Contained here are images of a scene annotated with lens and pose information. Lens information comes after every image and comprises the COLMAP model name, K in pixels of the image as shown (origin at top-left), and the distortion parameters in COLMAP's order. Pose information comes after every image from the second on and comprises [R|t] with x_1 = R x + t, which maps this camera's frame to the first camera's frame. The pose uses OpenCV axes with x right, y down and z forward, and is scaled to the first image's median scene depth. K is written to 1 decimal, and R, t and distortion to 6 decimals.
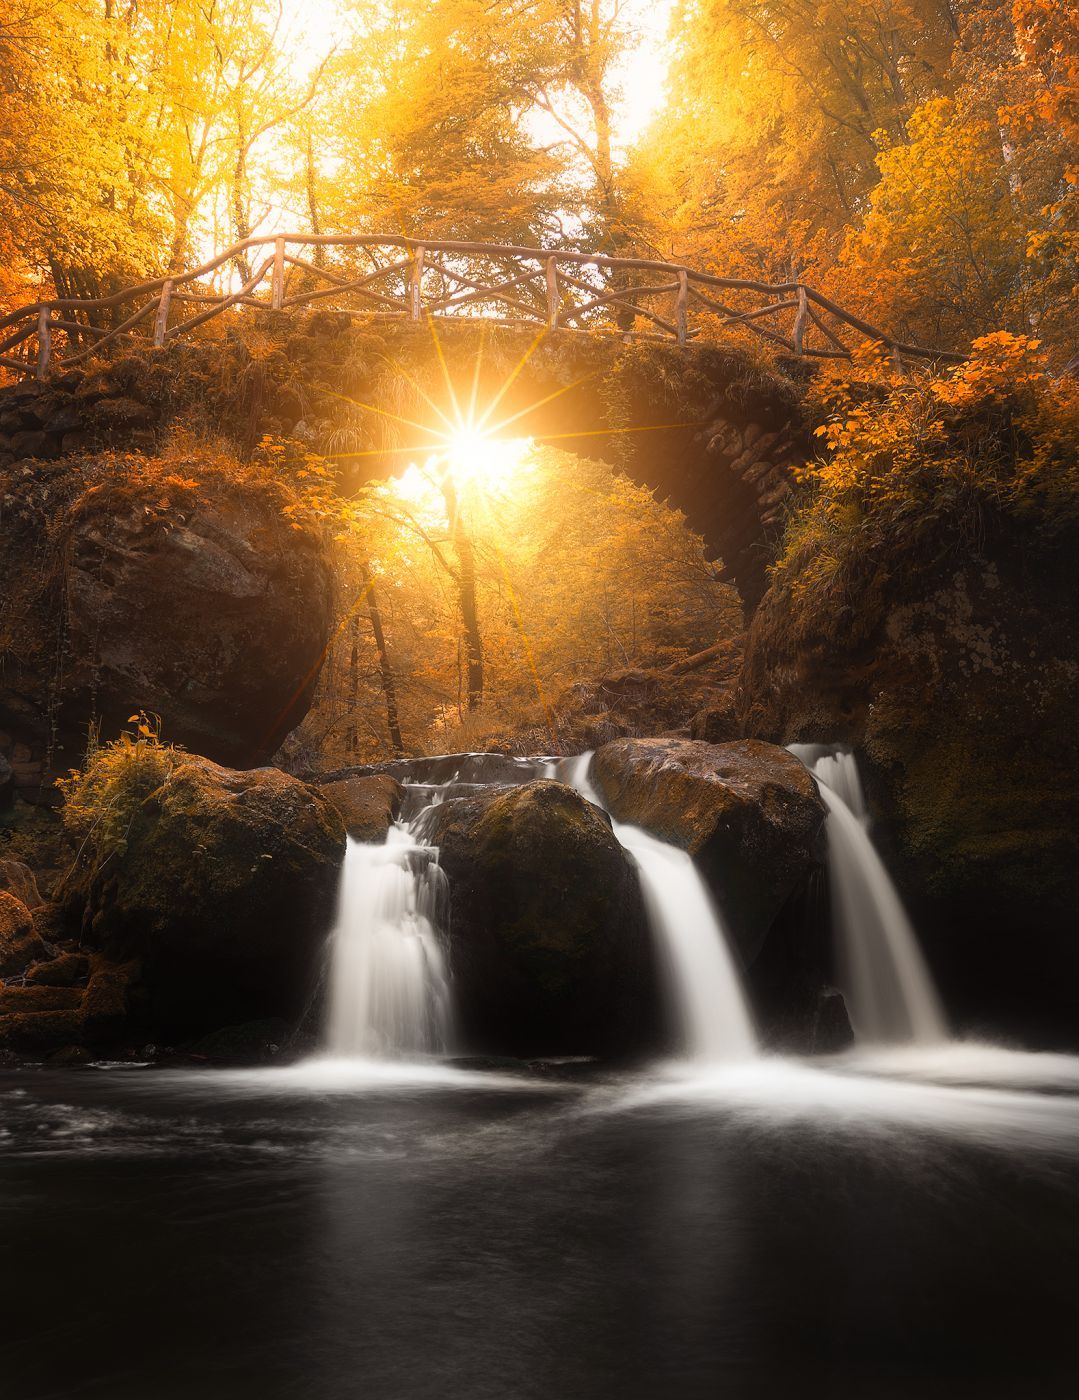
lens RADIAL K [[1346.4, 0, 557.0], [0, 1346.4, 712.0], [0, 0, 1]] dist [-0.009380, 0.000000]
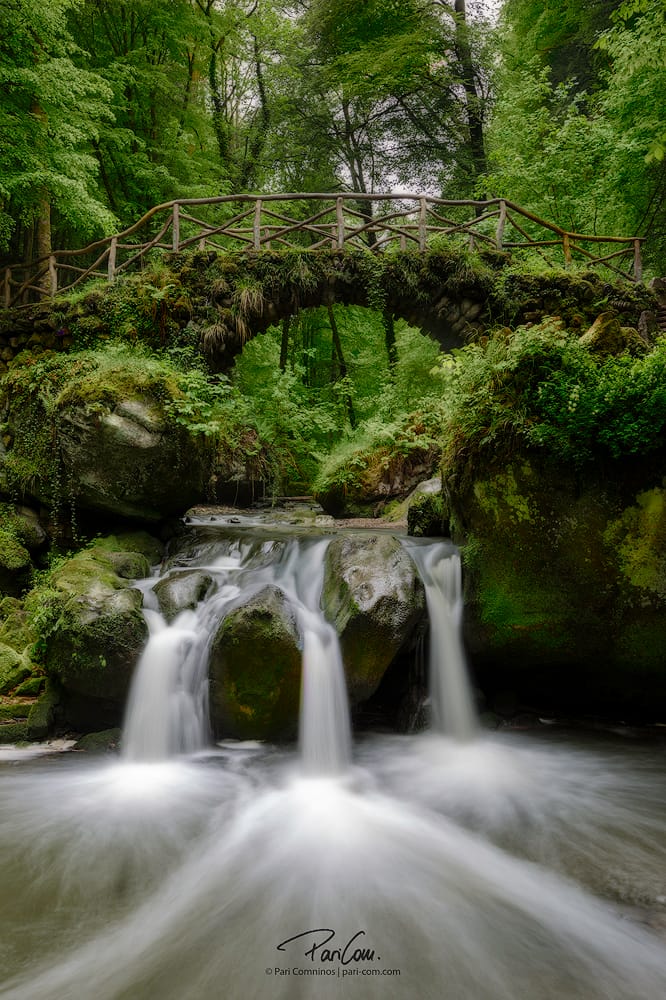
lens RADIAL K [[877.2, 0, 314.6], [0, 877.2, 503.6], [0, 0, 1]] dist [-0.045130, 0.004761]
pose [[0.976414, -0.004922, -0.215849, 0.287676], [0.045320, 0.982140, 0.182613, -0.259109], [0.211095, -0.188088, 0.959198, -0.113283]]
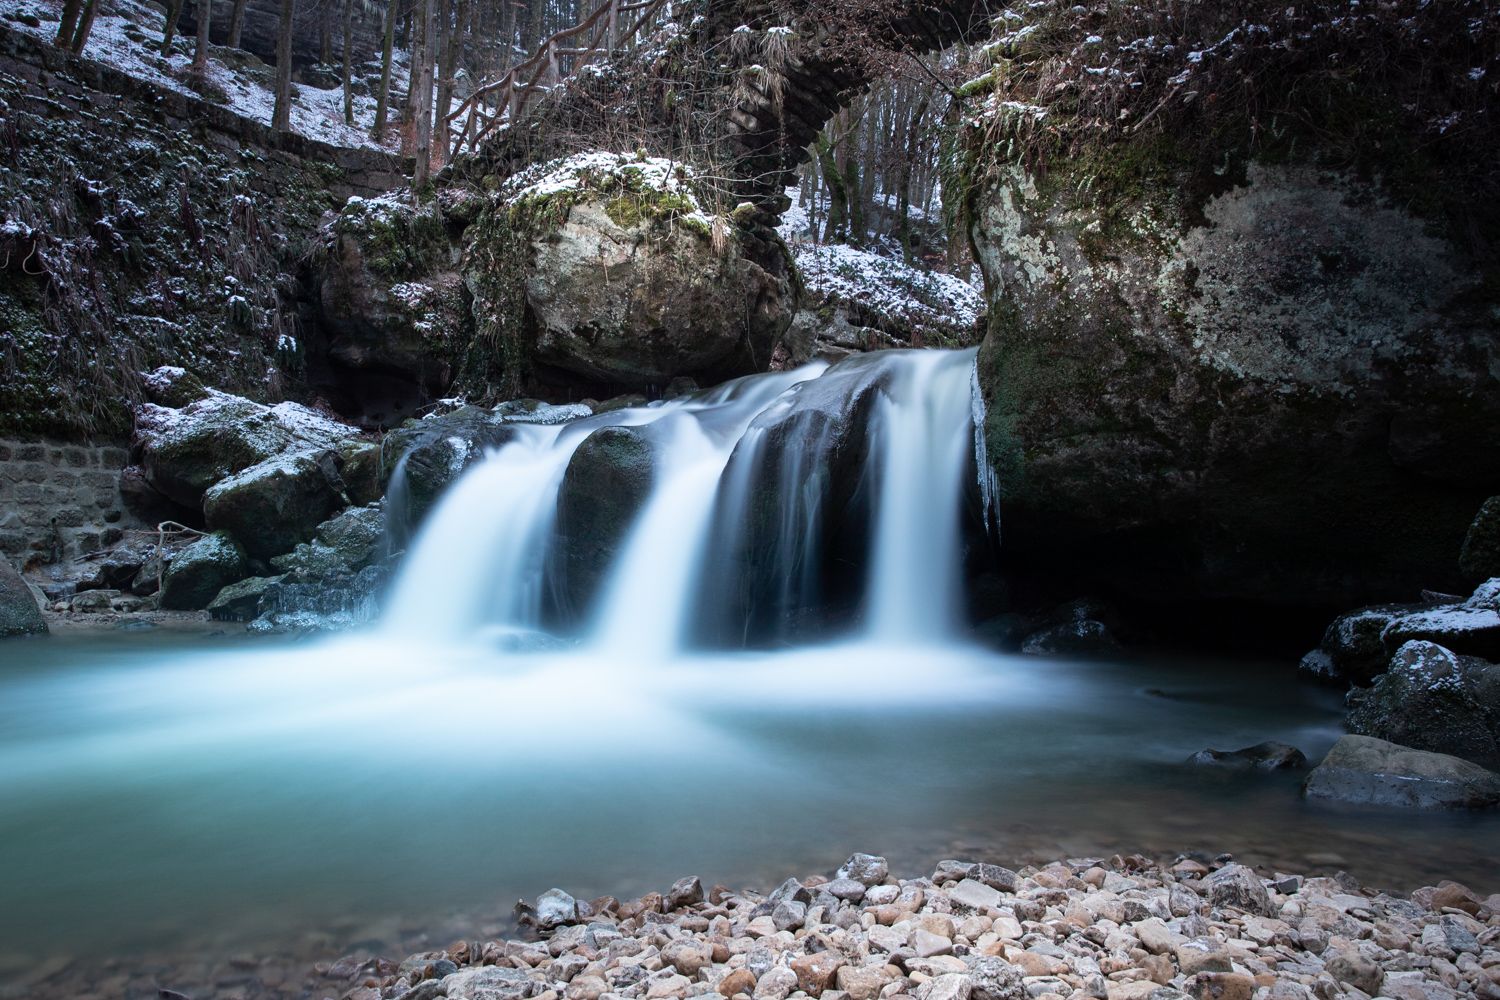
lens RADIAL K [[1315.7, 0, 652.4], [0, 1315.7, 467.9], [0, 0, 1]] dist [-0.045130, 0.004761]
pose [[0.779433, -0.031957, -0.625670, 0.682438], [0.133254, 0.984302, 0.115727, -0.042919], [0.612150, -0.173575, 0.771456, 0.031696]]
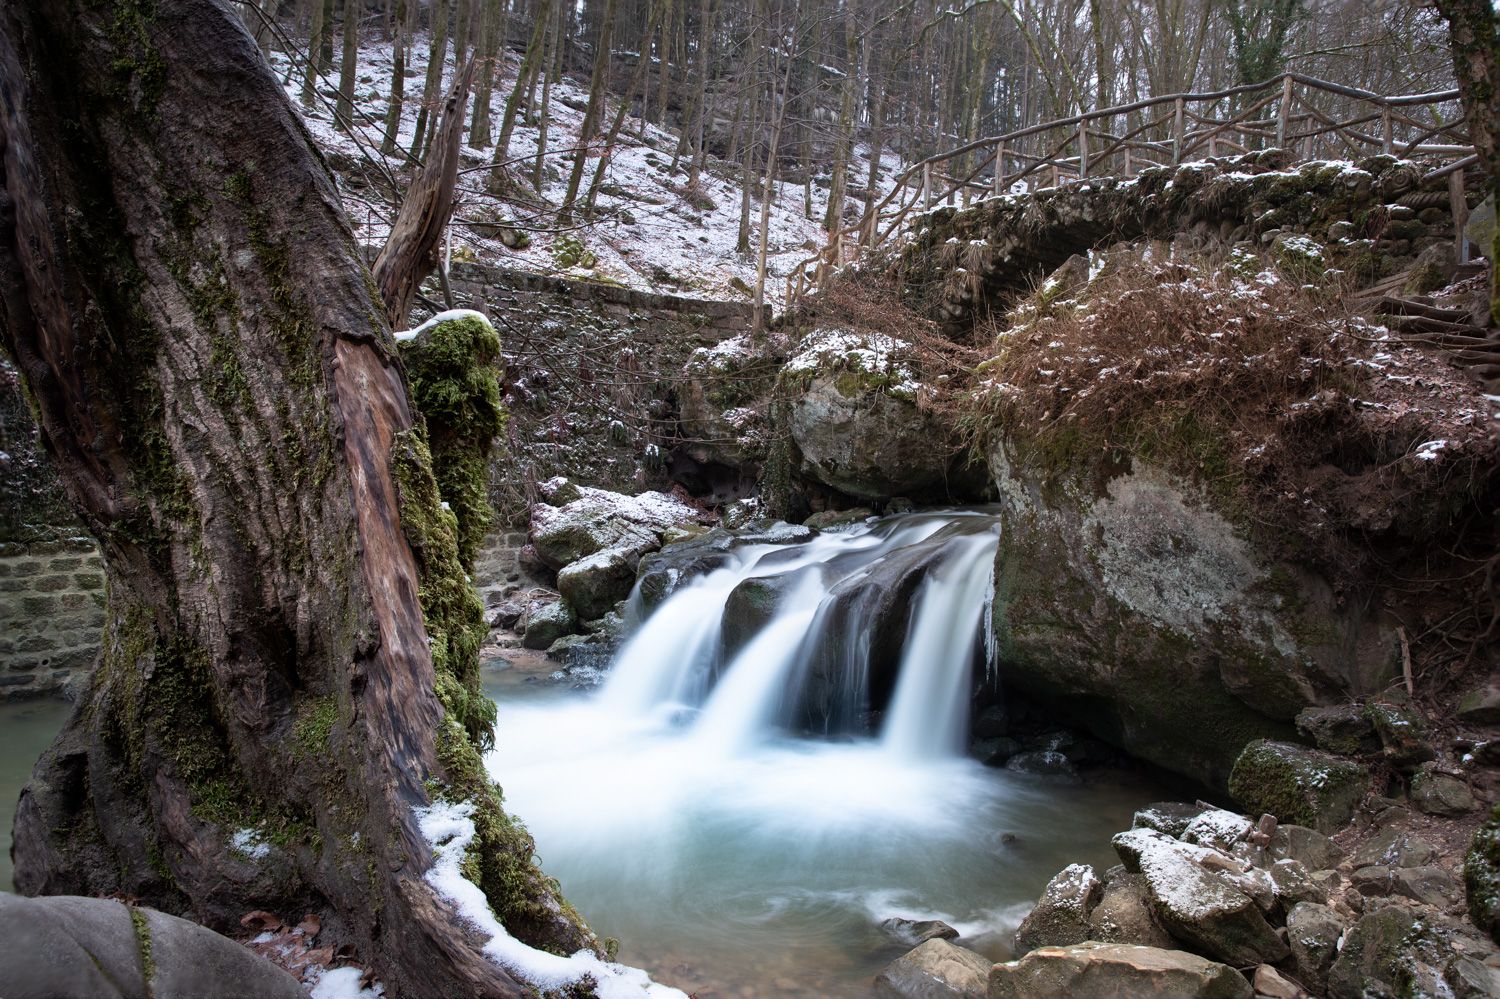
lens RADIAL K [[1029.9, 0, 760.2], [0, 1029.9, 519.2], [0, 0, 1]] dist [-0.047249, 0.000915]
pose [[0.544457, 0.053114, -0.837105, 1.032744], [0.125640, 0.981570, 0.143997, -0.204293], [0.829326, -0.183575, 0.527749, 0.200466]]
